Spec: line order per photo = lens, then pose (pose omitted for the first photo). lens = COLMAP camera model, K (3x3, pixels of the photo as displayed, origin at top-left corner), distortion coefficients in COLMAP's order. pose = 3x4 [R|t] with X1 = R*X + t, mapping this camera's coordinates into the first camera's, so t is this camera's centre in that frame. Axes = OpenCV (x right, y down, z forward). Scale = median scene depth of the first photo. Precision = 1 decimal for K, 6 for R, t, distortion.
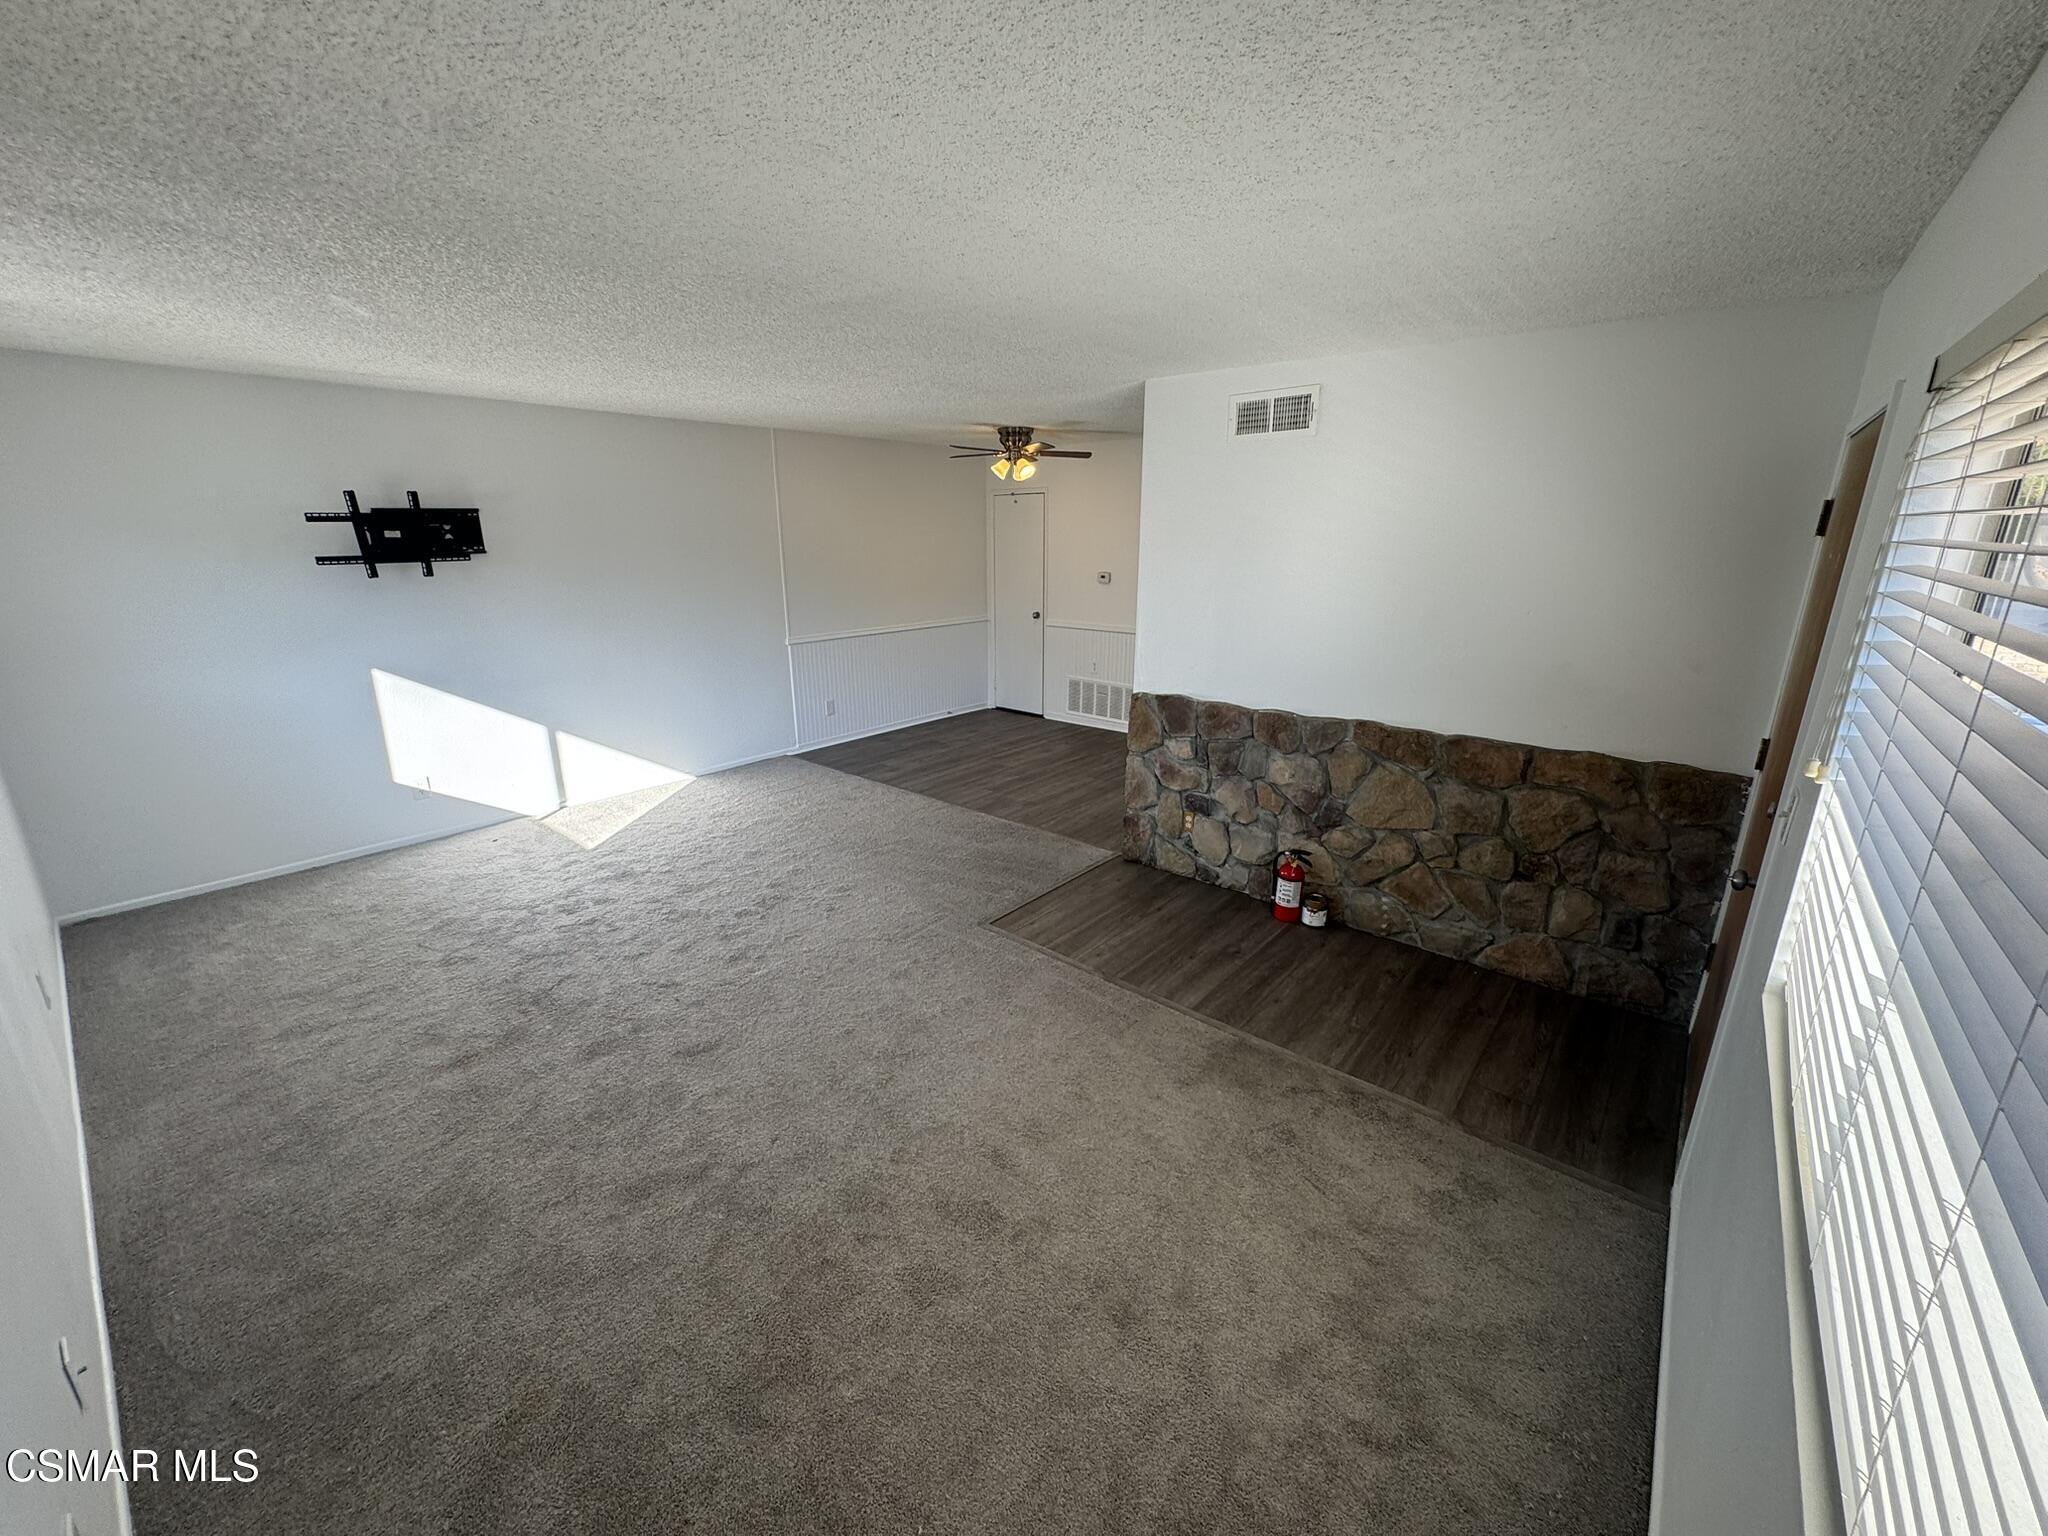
lens RADIAL K [[818.2, 0, 1021.1], [0, 818.2, 765.8], [0, 0, 1]] dist [-0.000640, -0.000079]
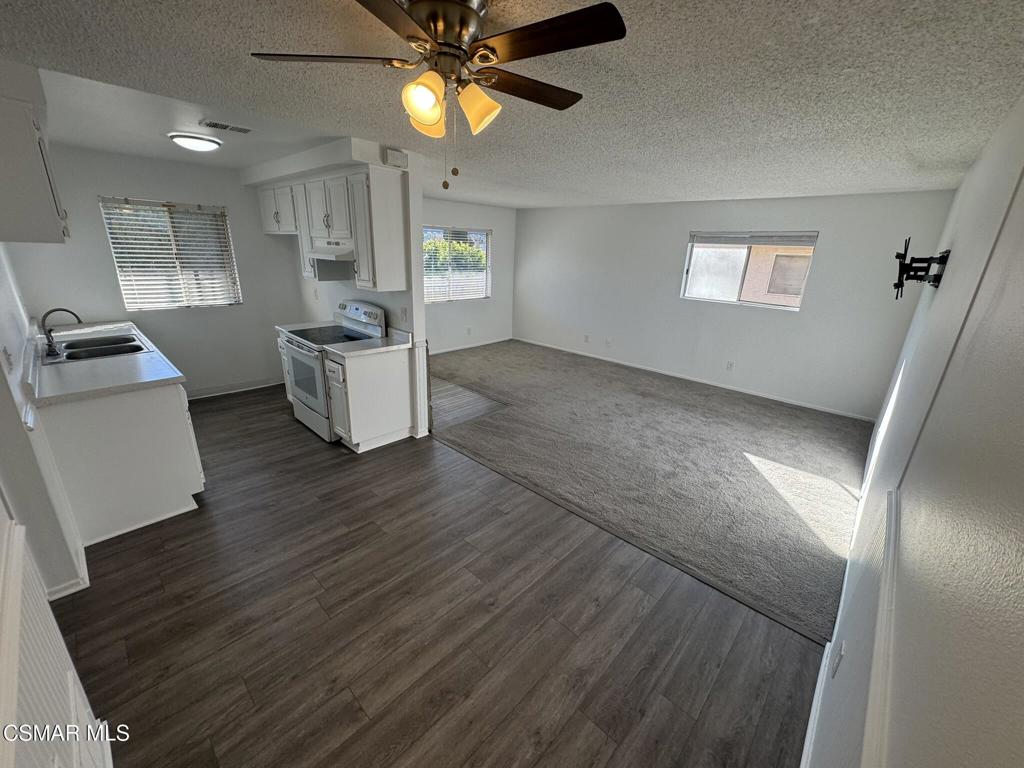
lens RADIAL K [[409.1, 0, 510.5], [0, 409.1, 382.9], [0, 0, 1]] dist [-0.000640, -0.000079]
pose [[-0.997353, -0.058576, 0.043069, -0.055266], [-0.024521, 0.828670, 0.559200, -0.350052], [-0.068445, 0.556664, -0.827914, 1.209019]]
